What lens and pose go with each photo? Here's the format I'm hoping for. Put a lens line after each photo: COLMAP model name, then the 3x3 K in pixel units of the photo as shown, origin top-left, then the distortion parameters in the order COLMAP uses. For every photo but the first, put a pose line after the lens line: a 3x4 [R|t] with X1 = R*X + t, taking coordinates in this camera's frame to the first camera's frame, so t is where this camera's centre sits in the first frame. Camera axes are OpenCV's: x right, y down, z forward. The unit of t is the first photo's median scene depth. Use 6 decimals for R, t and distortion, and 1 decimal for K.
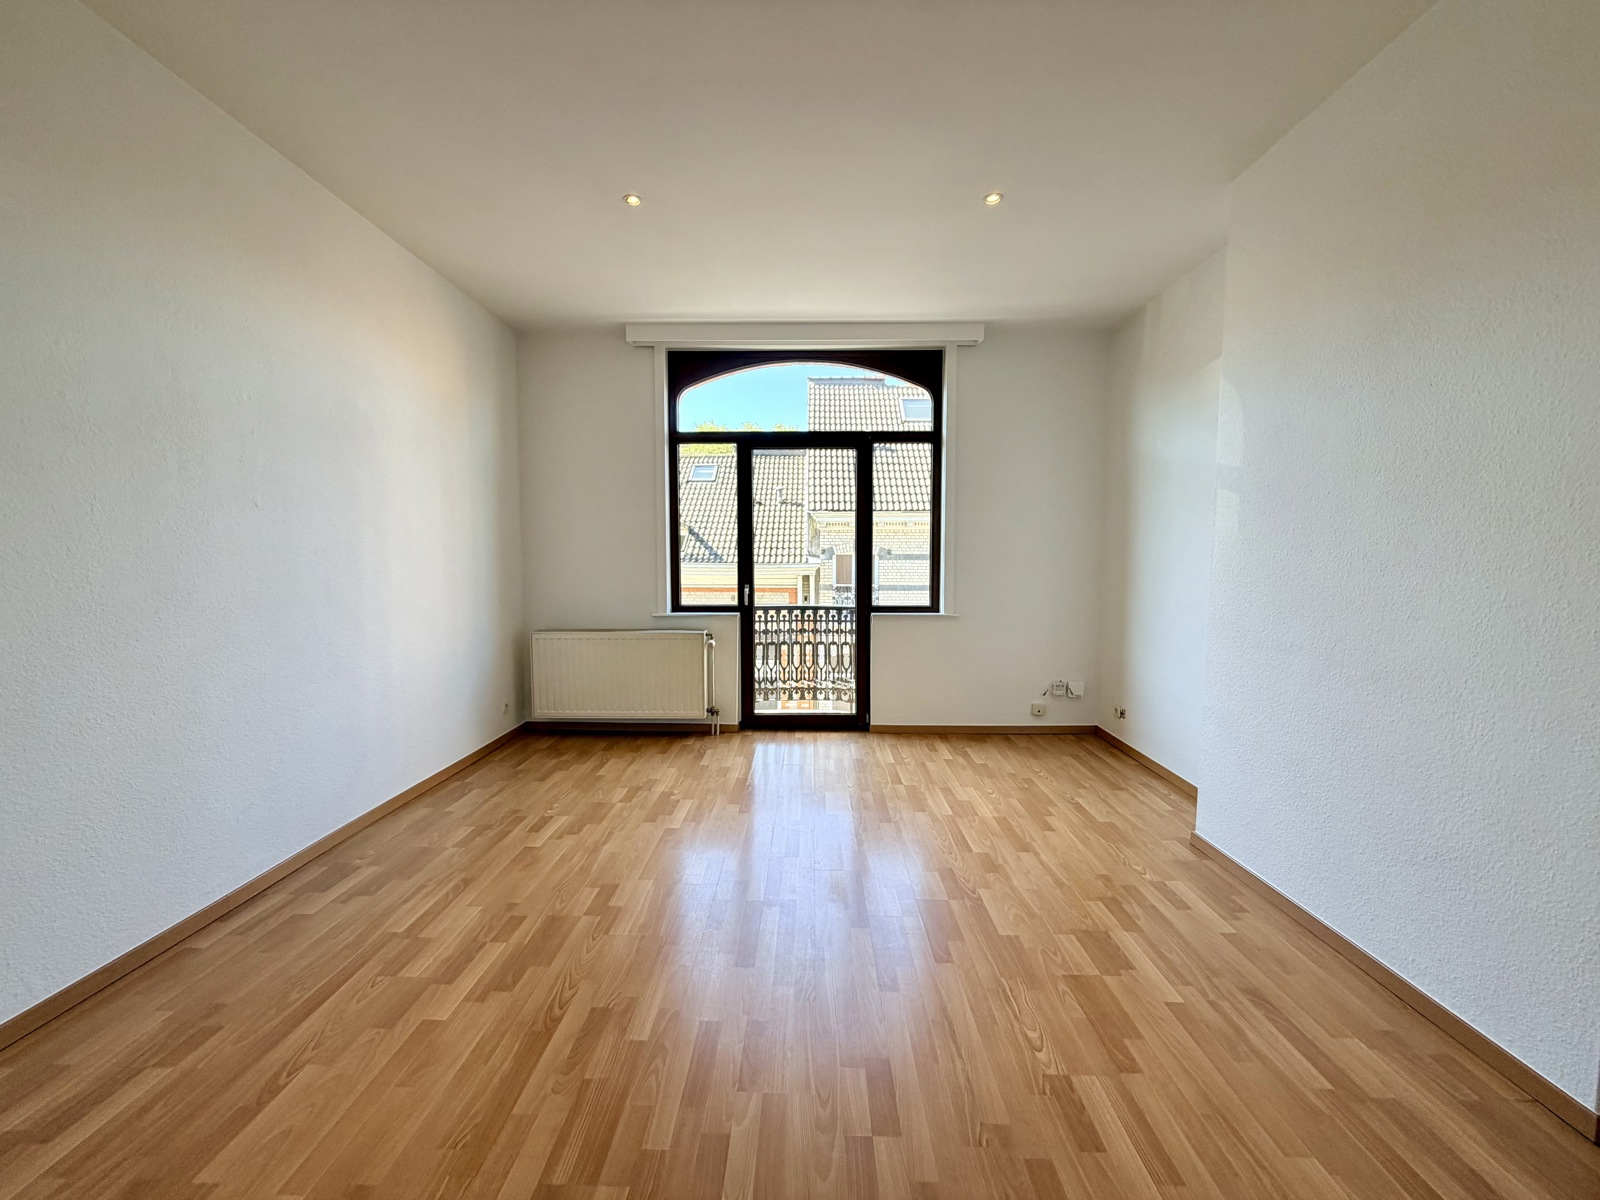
lens RADIAL K [[638.1, 0, 793.0], [0, 638.1, 602.7], [0, 0, 1]] dist [-0.001581, 0.000465]
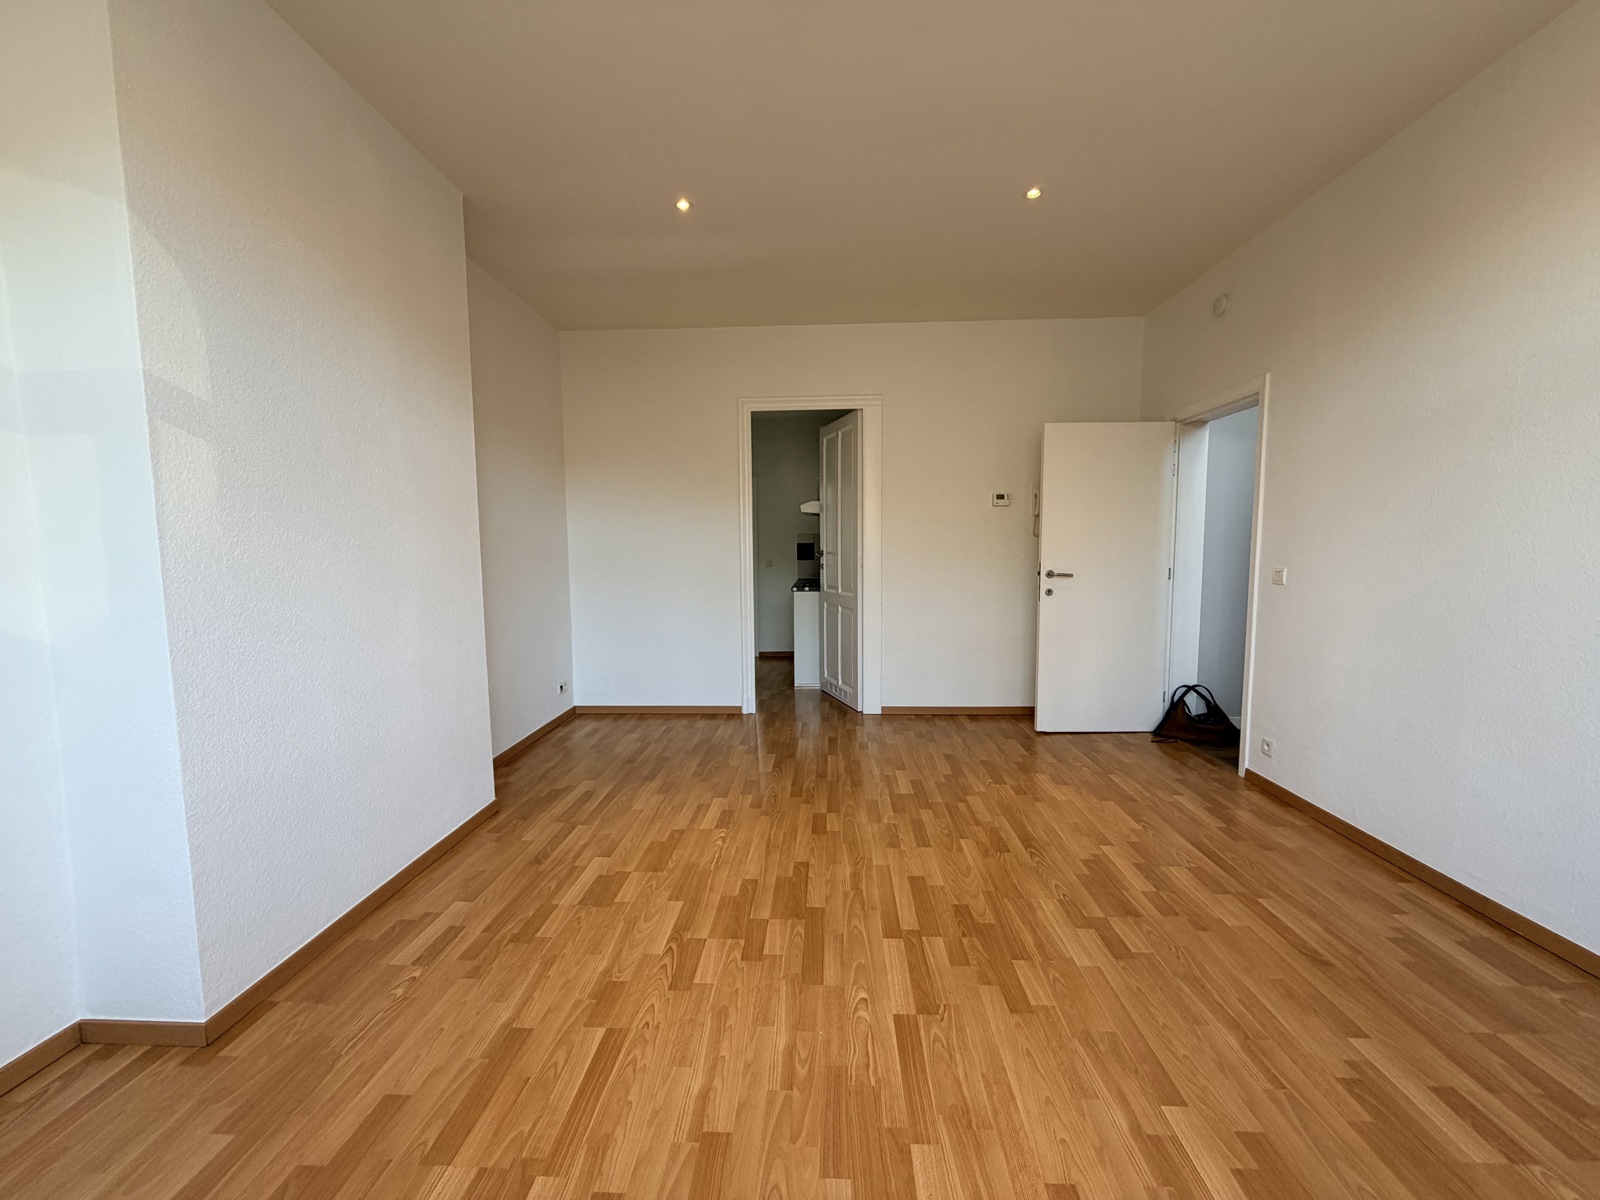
lens RADIAL K [[638.1, 0, 799.5], [0, 638.1, 603.8], [0, 0, 1]] dist [-0.001581, 0.000465]
pose [[-0.999767, 0.001901, 0.021521, 0.058161], [0.005321, 0.987106, 0.159980, -0.068656], [-0.020939, 0.160057, -0.986886, 1.027867]]
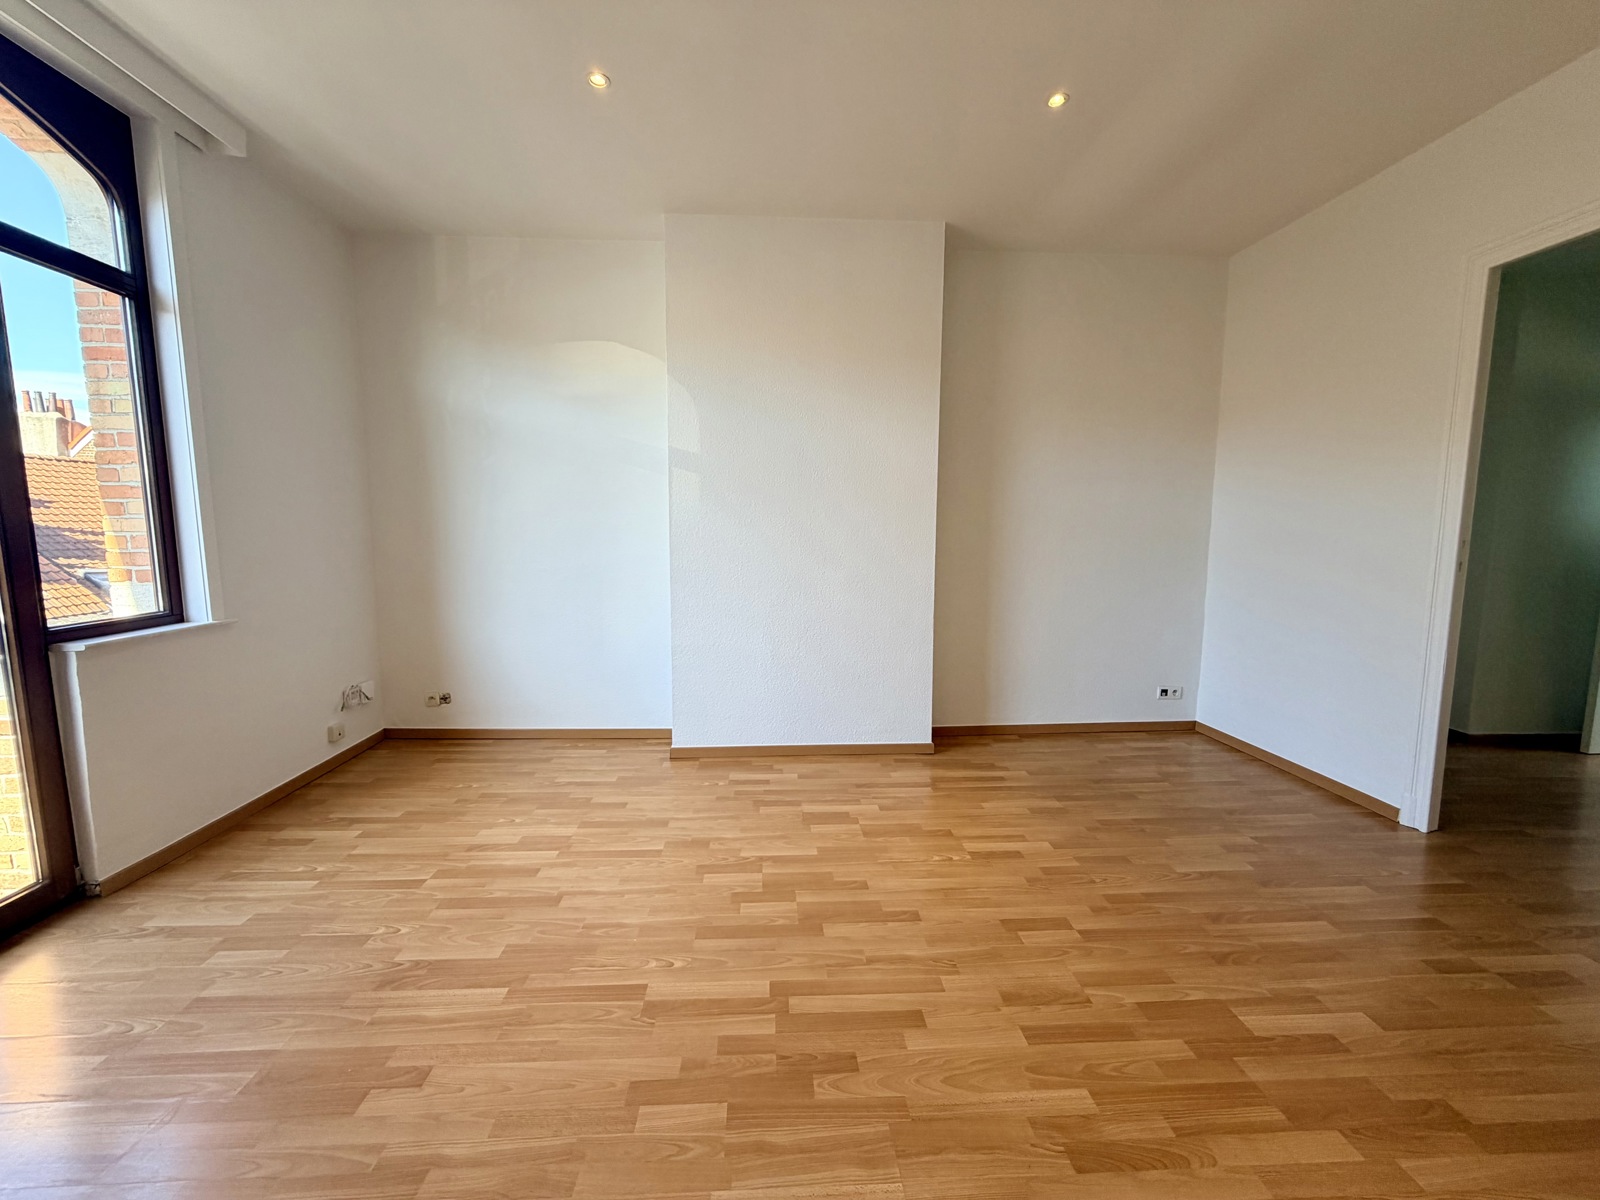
lens RADIAL K [[638.1, 0, 795.9], [0, 638.1, 602.5], [0, 0, 1]] dist [-0.001581, 0.000465]
pose [[-0.080003, -0.118249, 0.989756, -0.394844], [0.066881, 0.990064, 0.123692, -0.037347], [-0.994548, 0.076092, -0.071299, 0.571328]]
